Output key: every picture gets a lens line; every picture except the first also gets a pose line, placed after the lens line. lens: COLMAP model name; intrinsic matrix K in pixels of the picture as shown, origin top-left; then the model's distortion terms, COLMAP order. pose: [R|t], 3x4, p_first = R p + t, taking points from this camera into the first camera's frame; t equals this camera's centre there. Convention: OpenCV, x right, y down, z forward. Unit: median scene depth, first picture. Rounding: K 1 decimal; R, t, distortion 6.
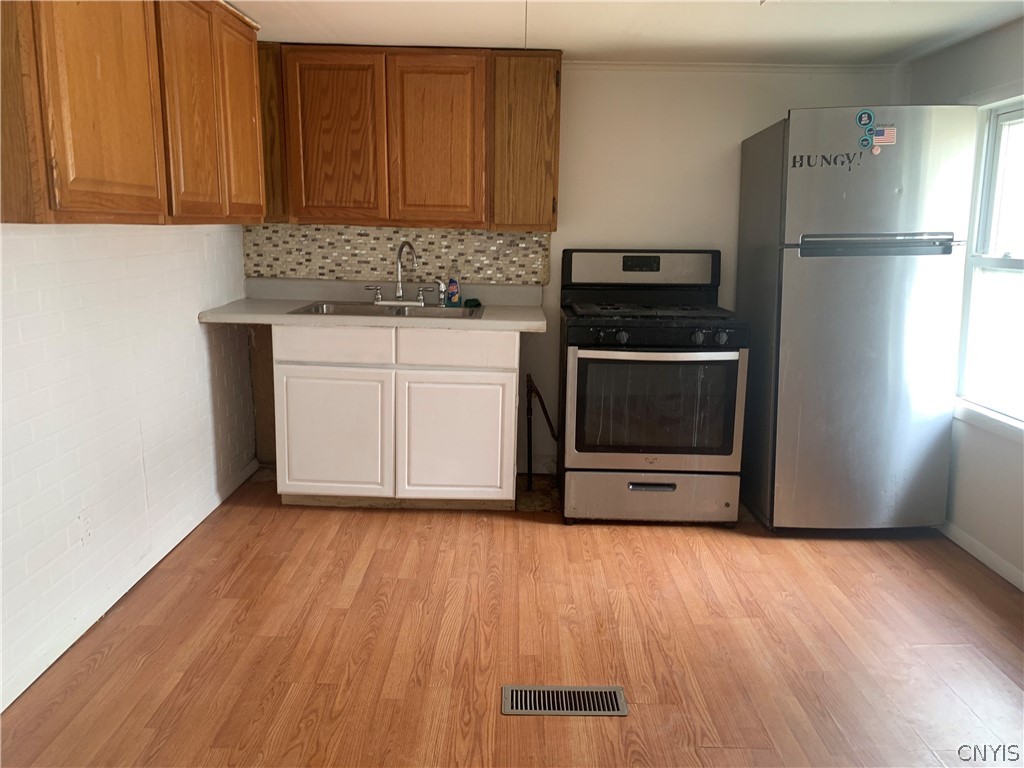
lens RADIAL K [[793.4, 0, 513.0], [0, 793.4, 384.2], [0, 0, 1]] dist [0.056360, -0.073164]
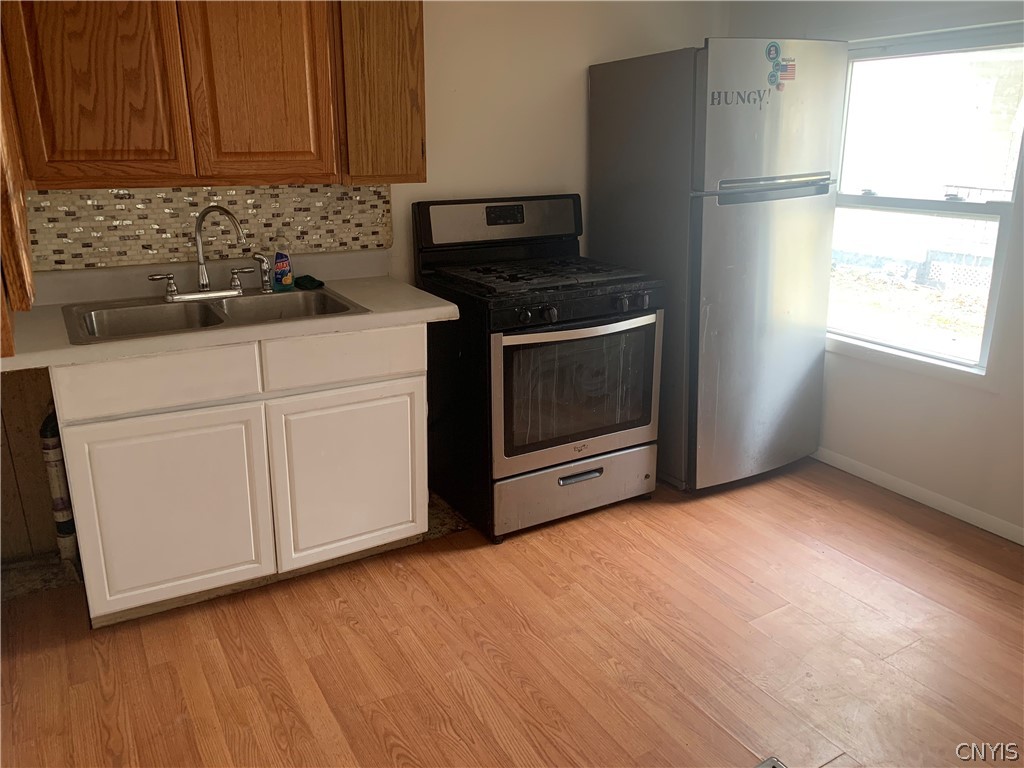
lens RADIAL K [[793.4, 0, 518.9], [0, 793.4, 377.1], [0, 0, 1]] dist [0.056360, -0.073164]
pose [[0.852940, -0.170099, 0.493519, -0.297860], [0.112059, 0.983043, 0.145151, -0.114416], [-0.509840, -0.068502, 0.857538, 0.291593]]
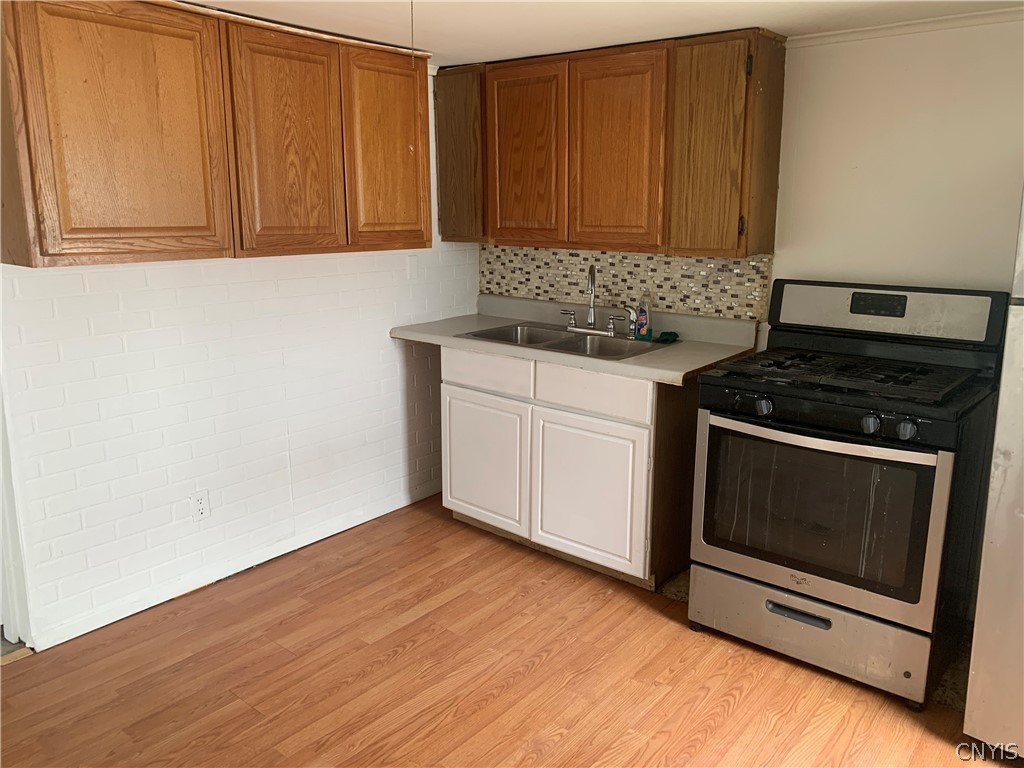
lens RADIAL K [[793.4, 0, 507.5], [0, 793.4, 382.4], [0, 0, 1]] dist [0.056360, -0.073164]
pose [[0.774541, 0.123877, -0.620275, 0.398196], [-0.116124, 0.991816, 0.053073, -0.090163], [0.621773, 0.030922, 0.782587, 0.254965]]
